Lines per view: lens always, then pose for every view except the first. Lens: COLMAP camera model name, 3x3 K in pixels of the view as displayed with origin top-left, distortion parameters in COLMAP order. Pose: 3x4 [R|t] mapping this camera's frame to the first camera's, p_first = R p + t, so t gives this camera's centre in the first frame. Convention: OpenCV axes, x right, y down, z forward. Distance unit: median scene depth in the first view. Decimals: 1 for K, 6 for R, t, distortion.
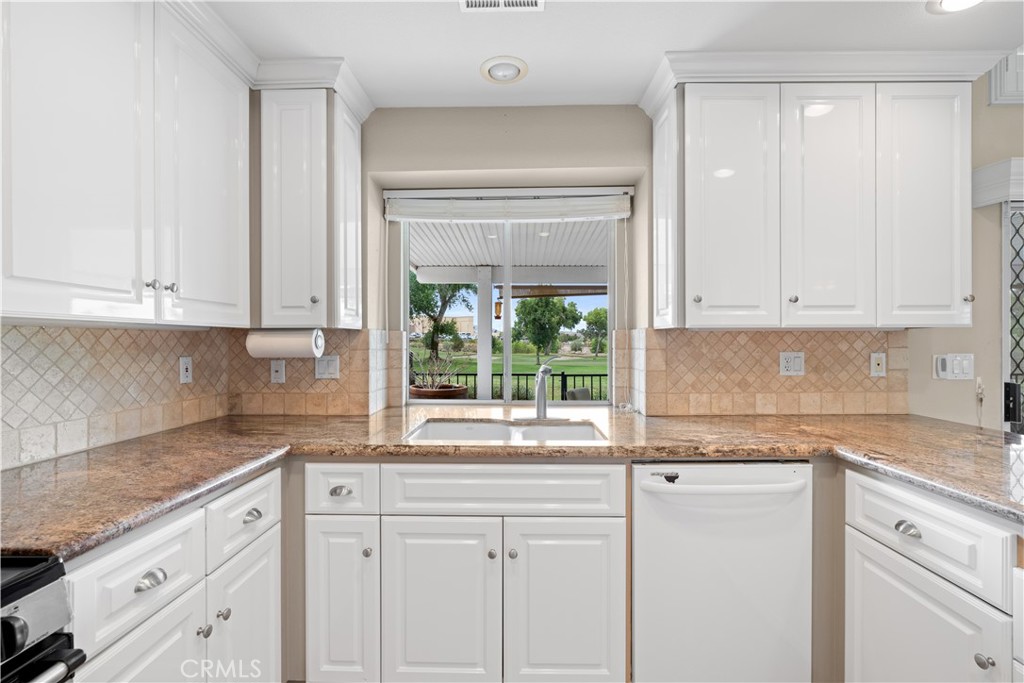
lens RADIAL K [[462.4, 0, 512.8], [0, 462.4, 342.2], [0, 0, 1]] dist [-0.005297, 0.001089]
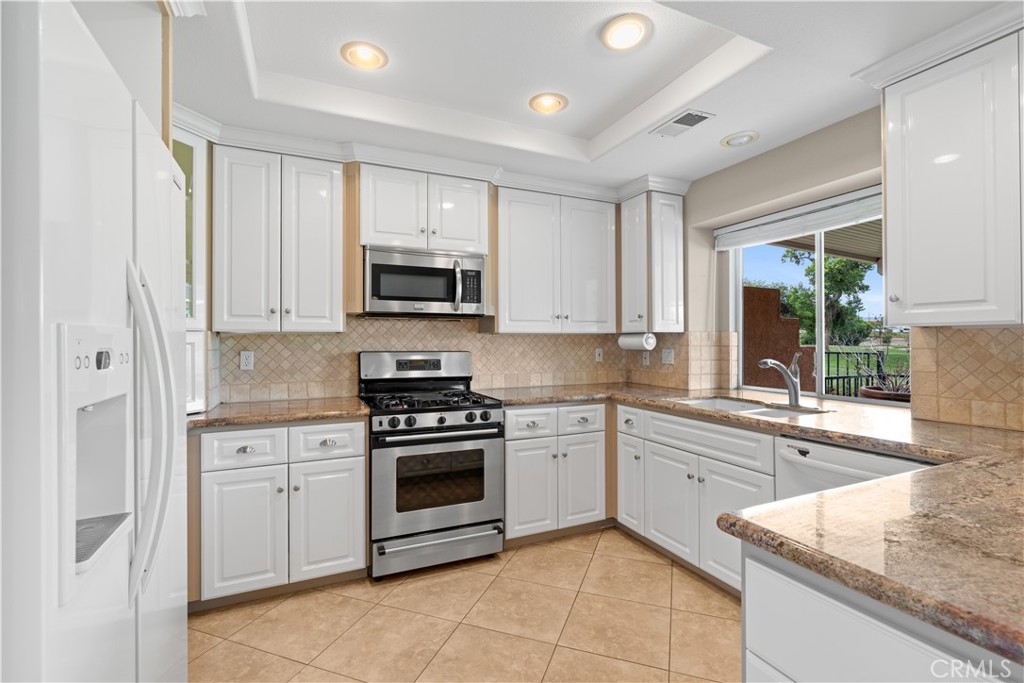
lens RADIAL K [[462.4, 0, 509.6], [0, 462.4, 339.5], [0, 0, 1]] dist [-0.005297, 0.001089]
pose [[0.428058, -0.001712, -0.903750, 0.896428], [-0.000147, 0.999998, -0.001964, -0.001065], [0.903751, 0.000974, 0.428057, -0.179140]]
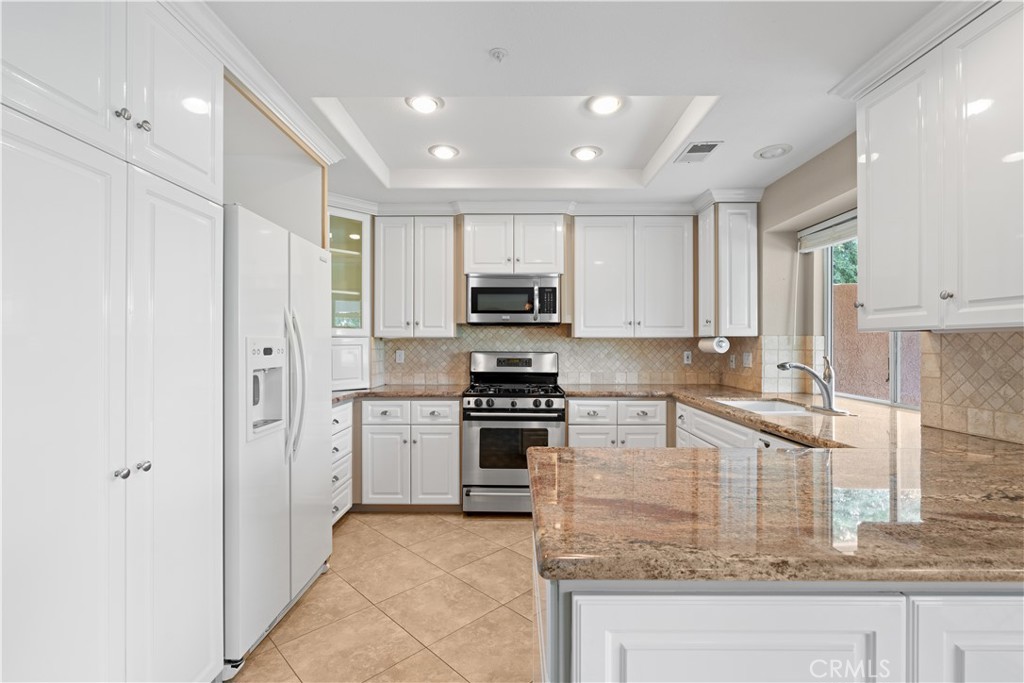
lens RADIAL K [[462.4, 0, 506.8], [0, 462.4, 344.4], [0, 0, 1]] dist [-0.005297, 0.001089]
pose [[-0.000715, 0.003495, -0.999994, 1.370179], [-0.003041, 0.999989, 0.003497, -0.003456], [0.999995, 0.003043, -0.000704, 0.189169]]
